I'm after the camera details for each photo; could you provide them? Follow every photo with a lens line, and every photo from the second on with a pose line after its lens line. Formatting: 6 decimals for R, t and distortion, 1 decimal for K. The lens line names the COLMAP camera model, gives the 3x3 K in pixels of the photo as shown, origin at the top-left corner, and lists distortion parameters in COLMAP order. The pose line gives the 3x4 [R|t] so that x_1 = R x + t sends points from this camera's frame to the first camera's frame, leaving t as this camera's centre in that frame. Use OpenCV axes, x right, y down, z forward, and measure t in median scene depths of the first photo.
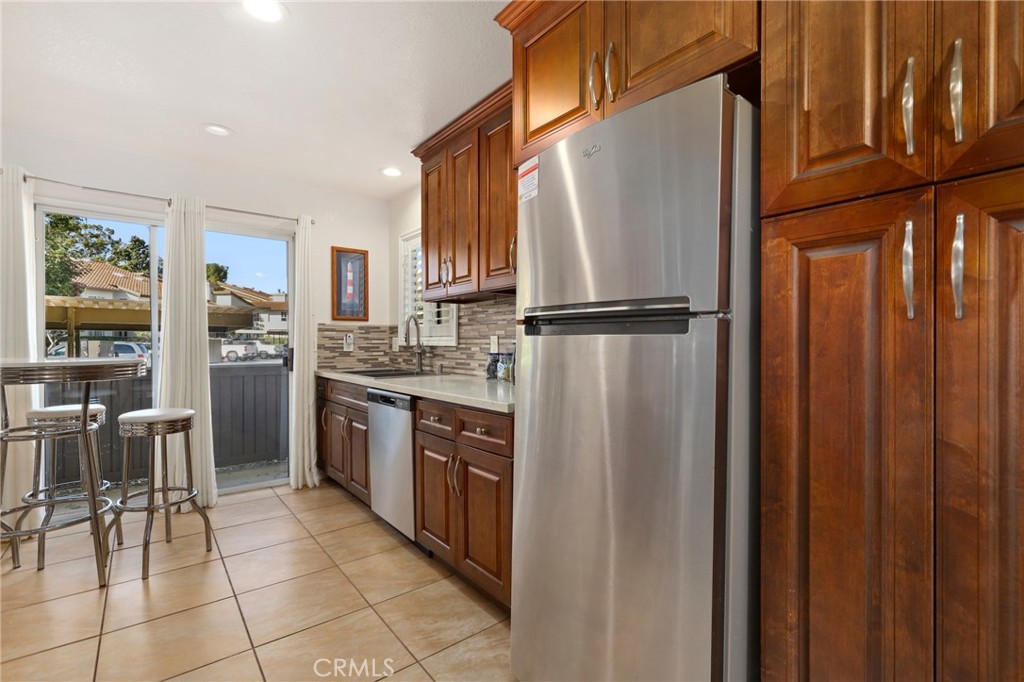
lens RADIAL K [[475.8, 0, 530.9], [0, 475.8, 344.3], [0, 0, 1]] dist [-0.011262, -0.002238]
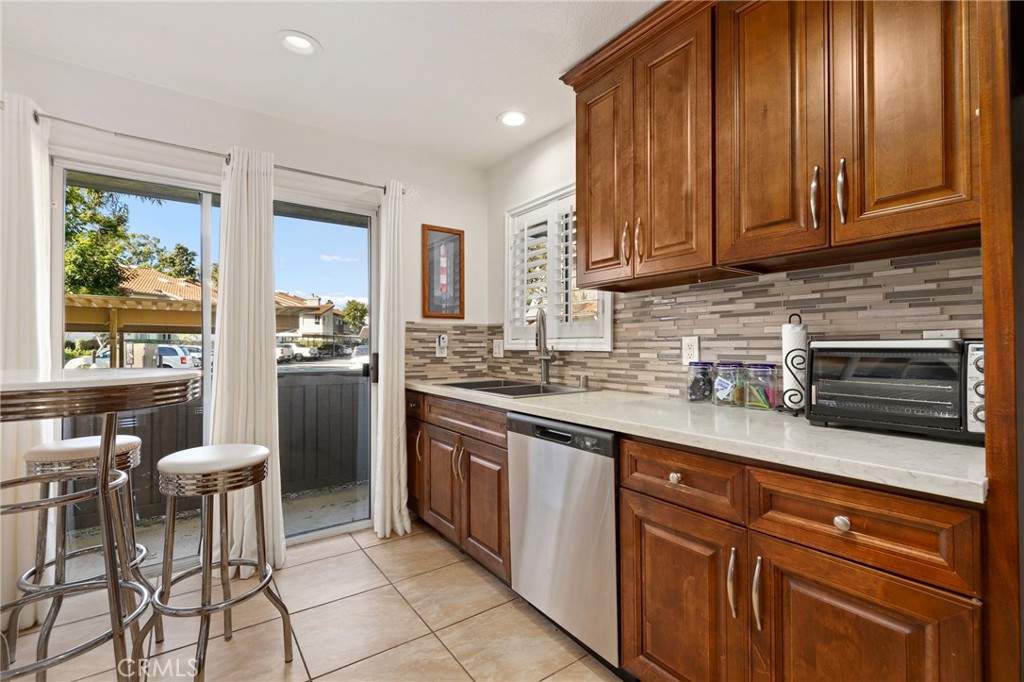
lens RADIAL K [[475.8, 0, 536.0], [0, 475.8, 341.1], [0, 0, 1]] dist [-0.011262, -0.002238]
pose [[0.998745, -0.001016, -0.050076, -0.243977], [0.000401, 0.999924, -0.012297, -0.002612], [0.050085, 0.012262, 0.998670, 0.283404]]
